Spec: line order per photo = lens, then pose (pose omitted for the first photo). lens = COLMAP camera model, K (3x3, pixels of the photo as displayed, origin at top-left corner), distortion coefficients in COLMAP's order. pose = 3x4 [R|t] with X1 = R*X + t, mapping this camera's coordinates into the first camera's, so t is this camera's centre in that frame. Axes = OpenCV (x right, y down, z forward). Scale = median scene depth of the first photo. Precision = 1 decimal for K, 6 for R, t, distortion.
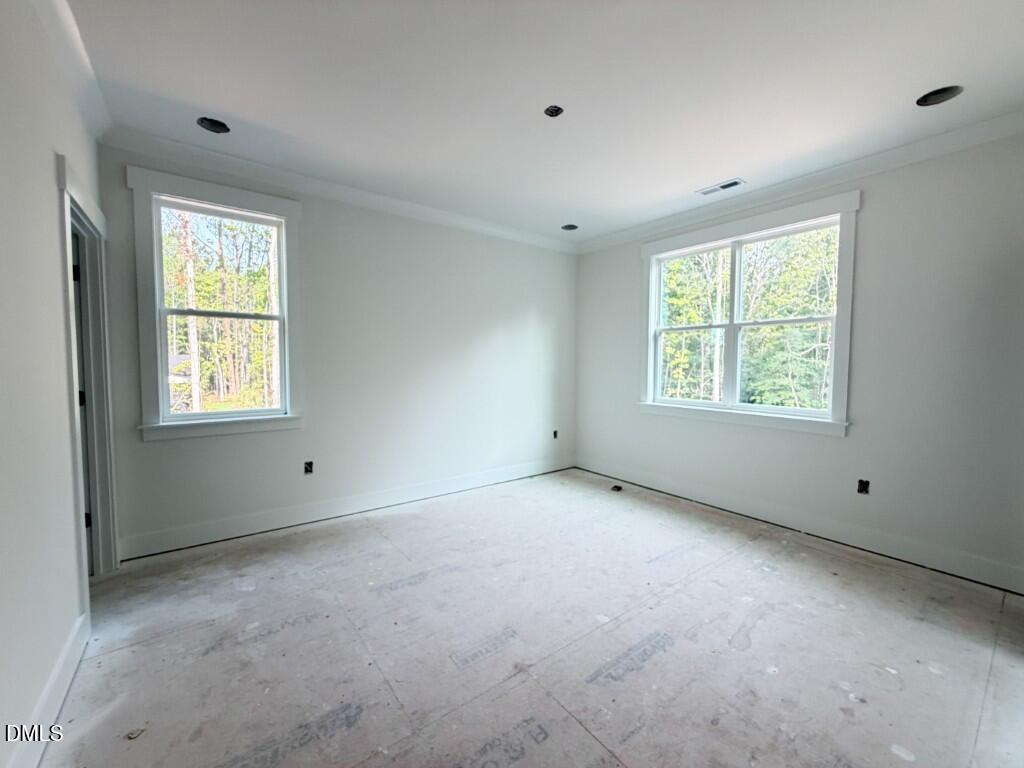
lens RADIAL K [[409.4, 0, 506.9], [0, 409.4, 385.6], [0, 0, 1]] dist [0.001636, 0.000001]
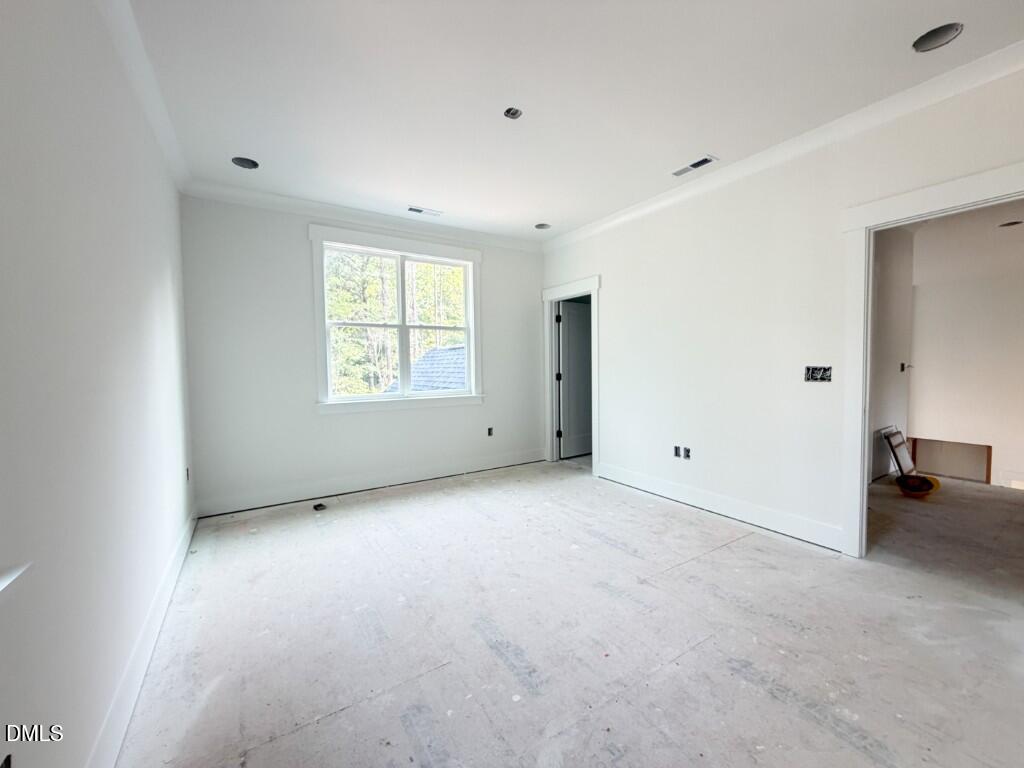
lens RADIAL K [[411.3, 0, 510.4], [0, 411.3, 383.5], [0, 0, 1]] dist [0.000581, -0.000162]
pose [[0.079424, -0.055422, 0.995299, -0.804054], [0.067654, 0.996451, 0.050087, -0.028112], [-0.994543, 0.063358, 0.082891, 0.794168]]
